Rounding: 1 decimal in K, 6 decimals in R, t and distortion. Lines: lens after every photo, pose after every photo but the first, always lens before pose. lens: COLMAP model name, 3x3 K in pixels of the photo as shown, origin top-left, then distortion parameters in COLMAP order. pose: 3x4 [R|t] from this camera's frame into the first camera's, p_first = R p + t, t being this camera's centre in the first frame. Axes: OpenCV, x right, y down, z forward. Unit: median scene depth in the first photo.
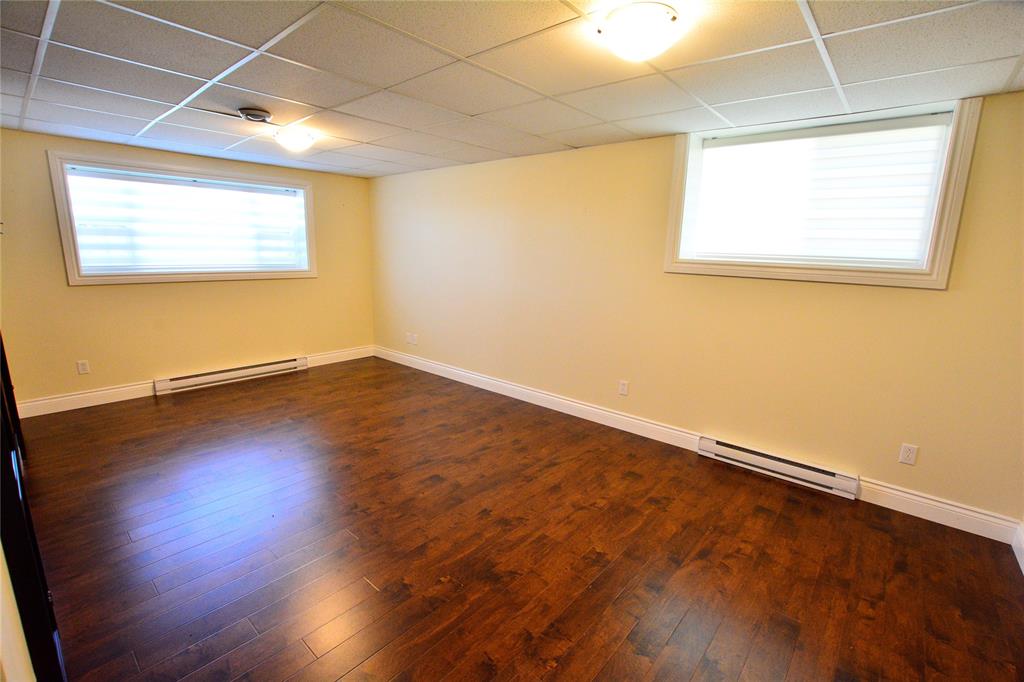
lens RADIAL K [[451.9, 0, 519.6], [0, 451.9, 345.9], [0, 0, 1]] dist [-0.037878, 0.006554]
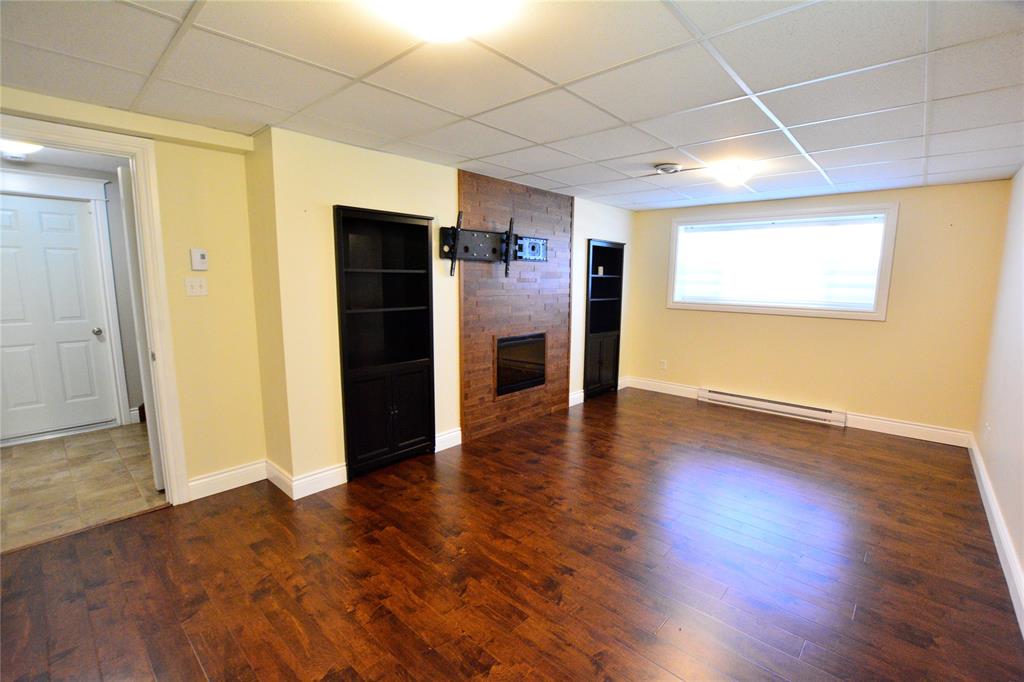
lens RADIAL K [[451.9, 0, 519.6], [0, 451.9, 345.9], [0, 0, 1]] dist [-0.037878, 0.006554]
pose [[-0.019964, 0.122256, -0.992298, 0.603823], [-0.218415, 0.967990, 0.123655, -0.116281], [0.975652, 0.219201, 0.007378, 0.659122]]
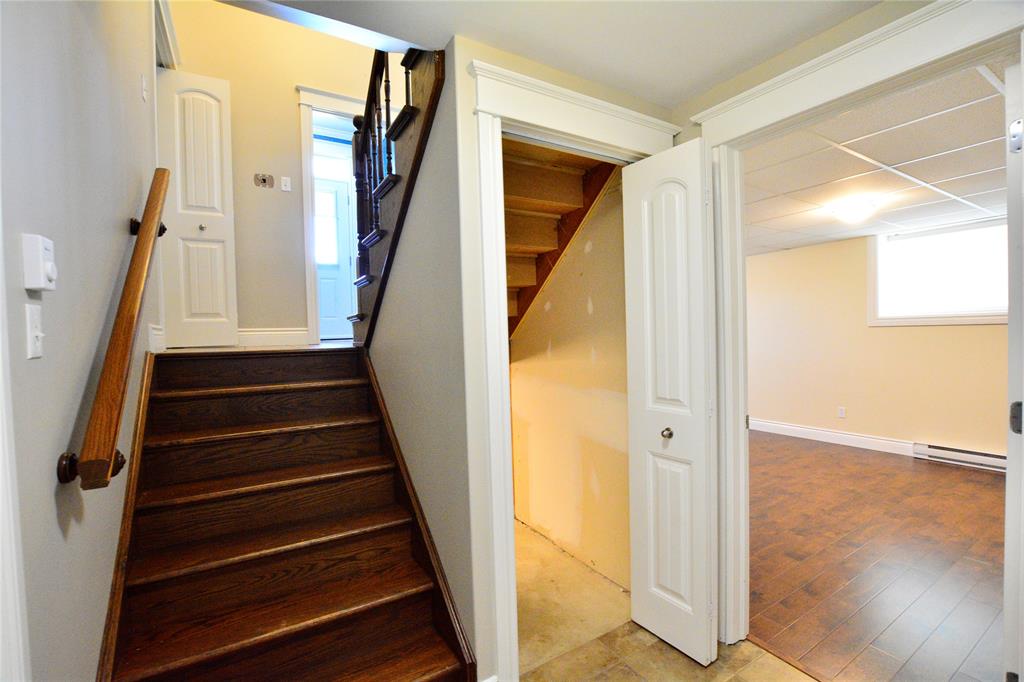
lens RADIAL K [[451.9, 0, 519.6], [0, 451.9, 345.9], [0, 0, 1]] dist [-0.037878, 0.006554]
pose [[0.949490, -0.047582, -0.310170, -0.326830], [-0.008100, 0.984391, -0.175808, 0.167982], [0.313694, 0.169441, 0.934284, -0.719050]]
